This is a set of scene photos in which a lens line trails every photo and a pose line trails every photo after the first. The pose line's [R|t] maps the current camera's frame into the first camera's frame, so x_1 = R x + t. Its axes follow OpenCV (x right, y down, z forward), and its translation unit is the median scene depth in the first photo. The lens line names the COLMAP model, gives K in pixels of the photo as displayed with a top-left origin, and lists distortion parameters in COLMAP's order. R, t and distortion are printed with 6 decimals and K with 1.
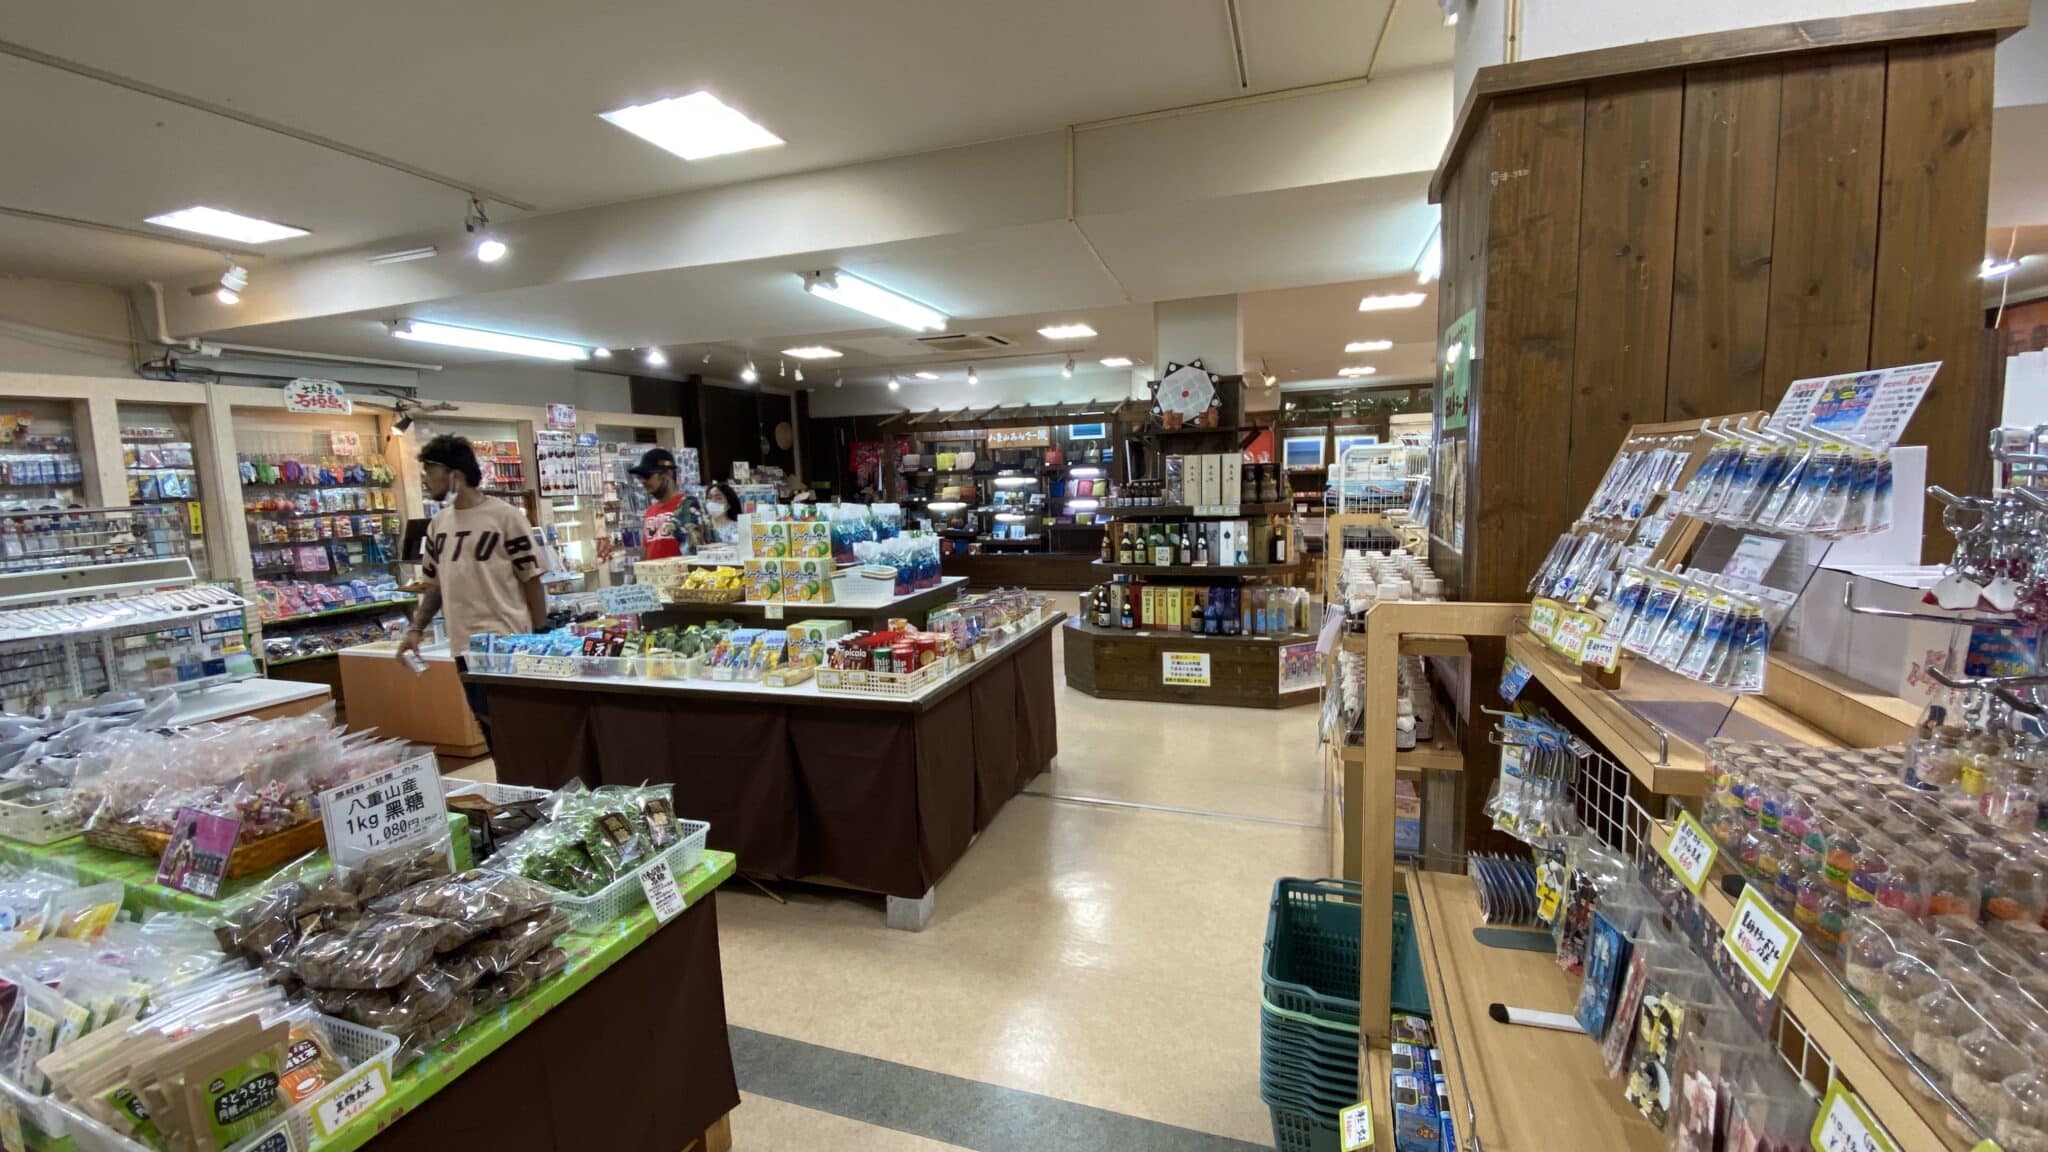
lens RADIAL K [[832.2, 0, 1049.3], [0, 832.2, 572.5], [0, 0, 1]] dist [-0.000004, -0.014076]
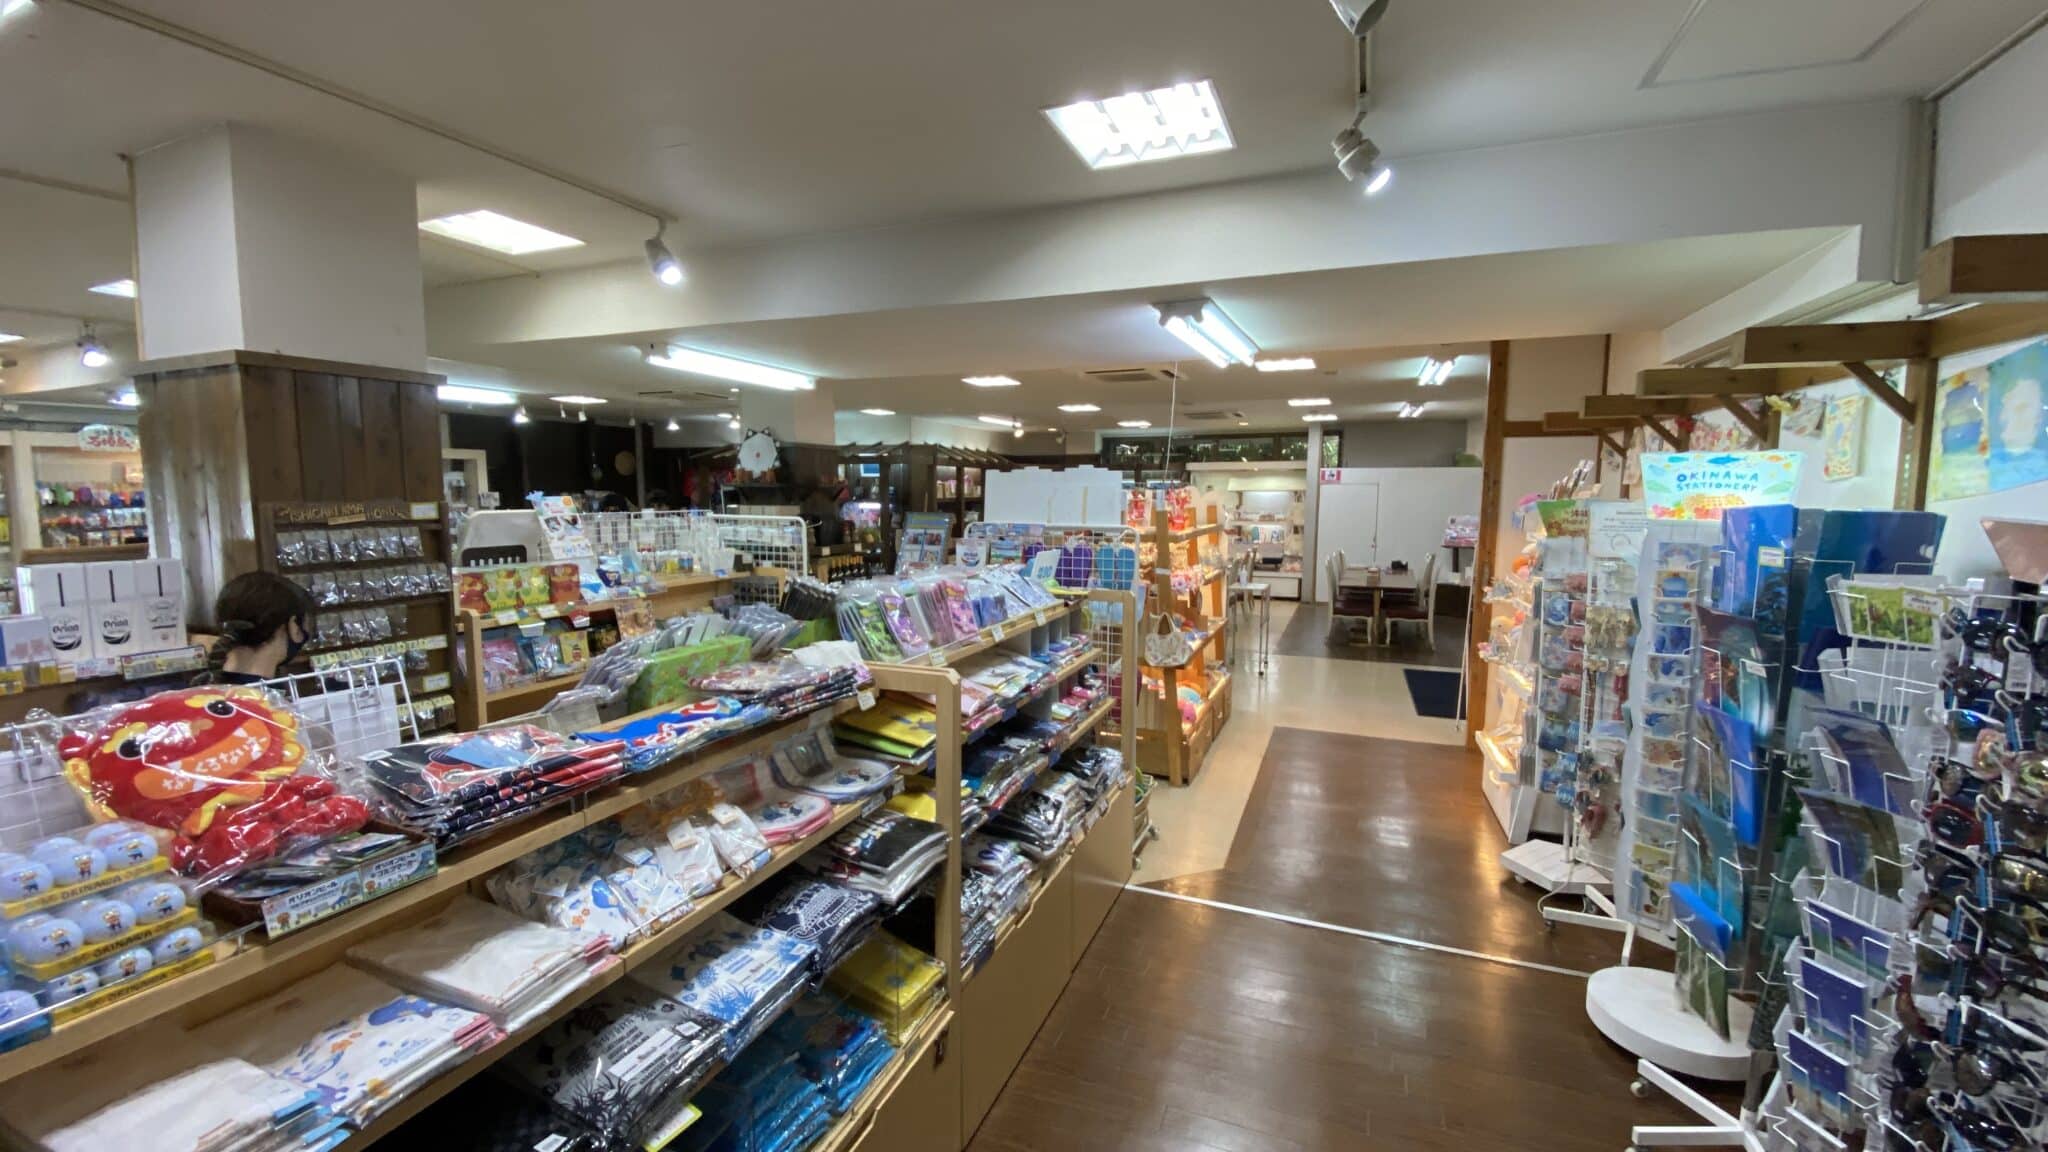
lens RADIAL K [[839.4, 0, 1024.0], [0, 839.4, 576.0], [0, 0, 1]] dist [0.000292, -0.013902]
pose [[0.996470, 0.041755, -0.072832, 0.628720], [-0.043058, 0.998938, -0.016416, -0.036409], [0.072069, 0.019494, 0.997209, -0.172993]]
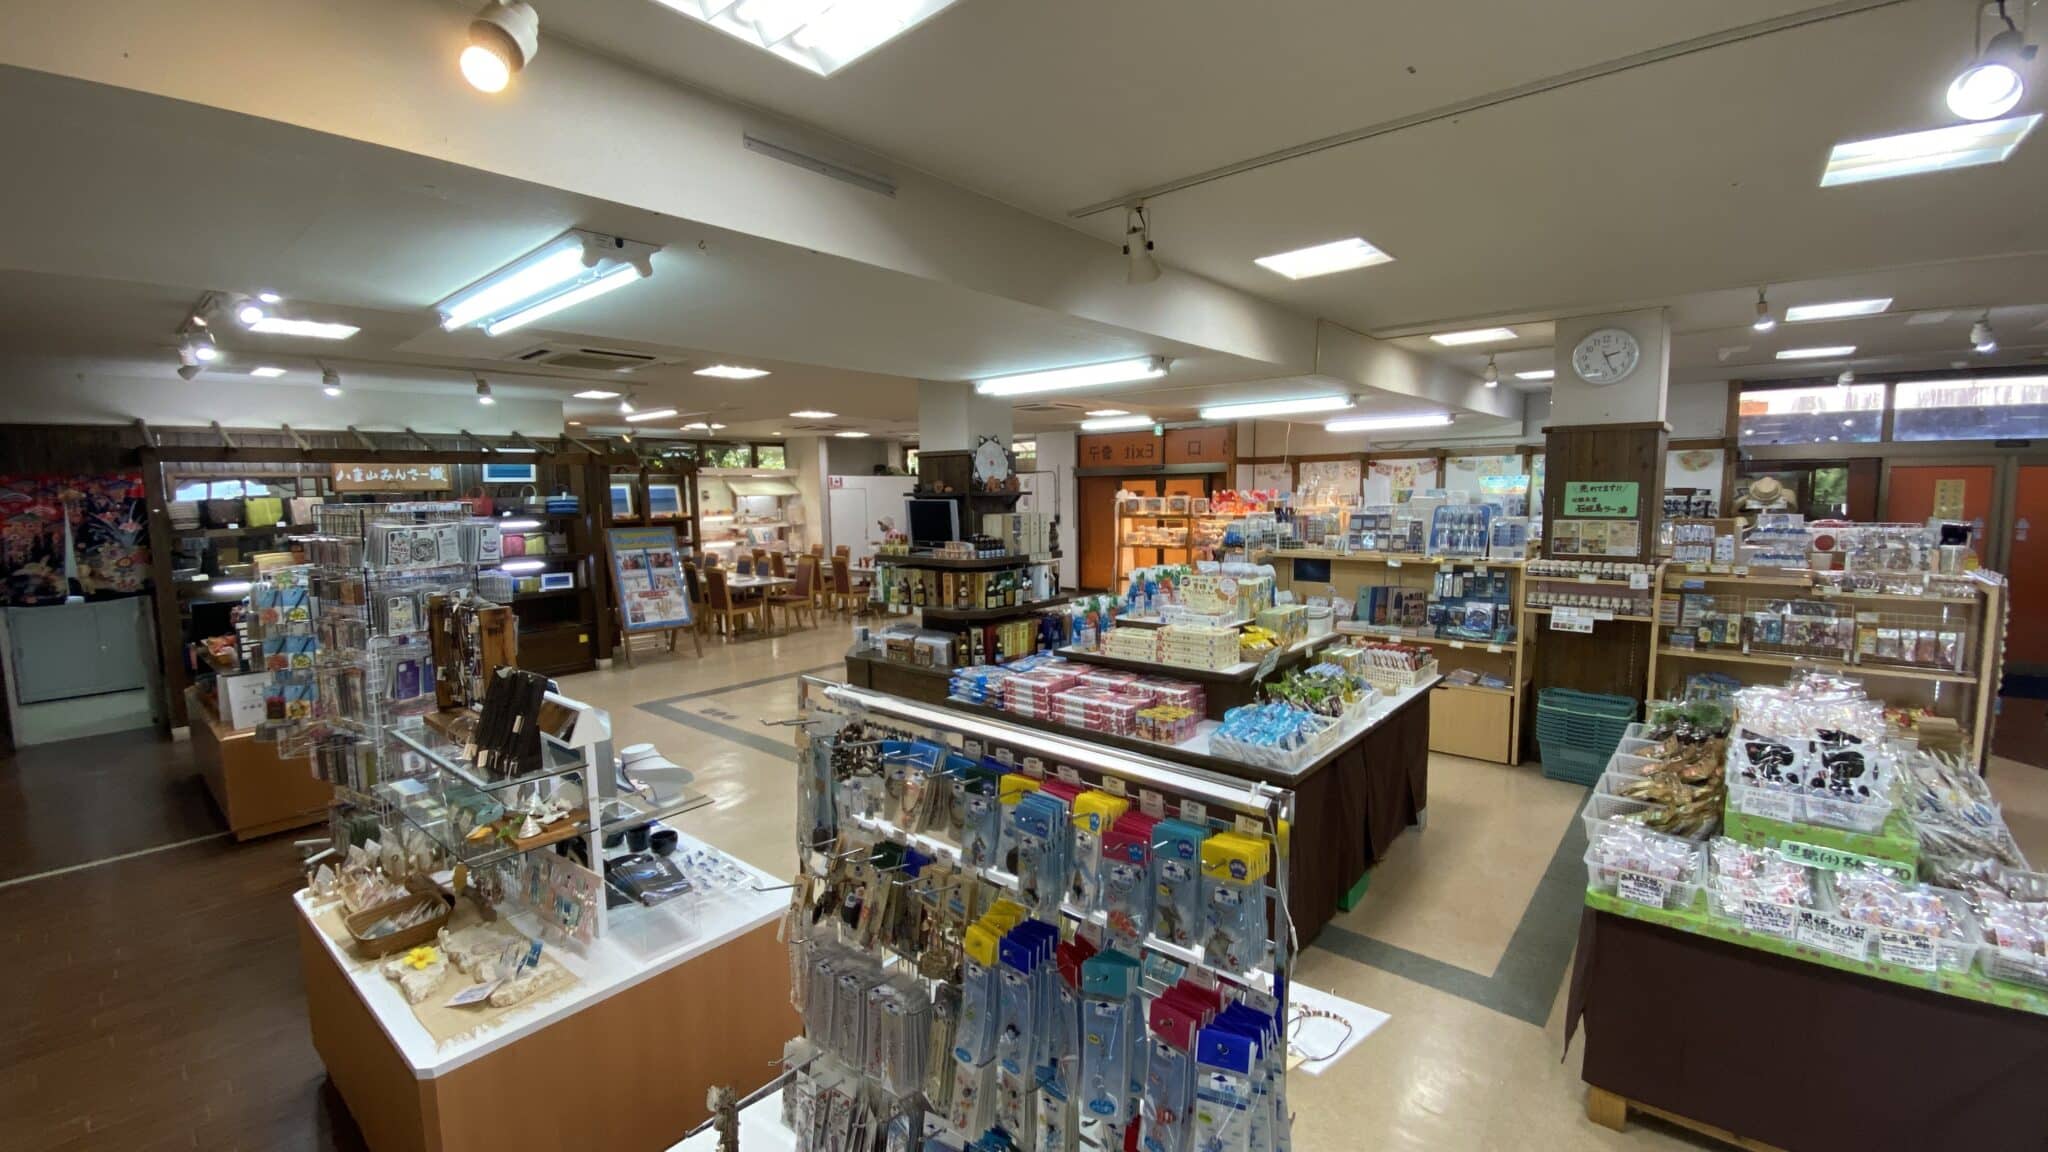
lens RADIAL K [[832.2, 0, 1049.3], [0, 832.2, 572.5], [0, 0, 1]] dist [-0.000004, -0.014076]
pose [[0.359461, -0.068334, 0.930655, -0.940684], [0.114896, 0.992968, 0.028531, -0.083271], [-0.926060, 0.096673, 0.364785, 0.520618]]
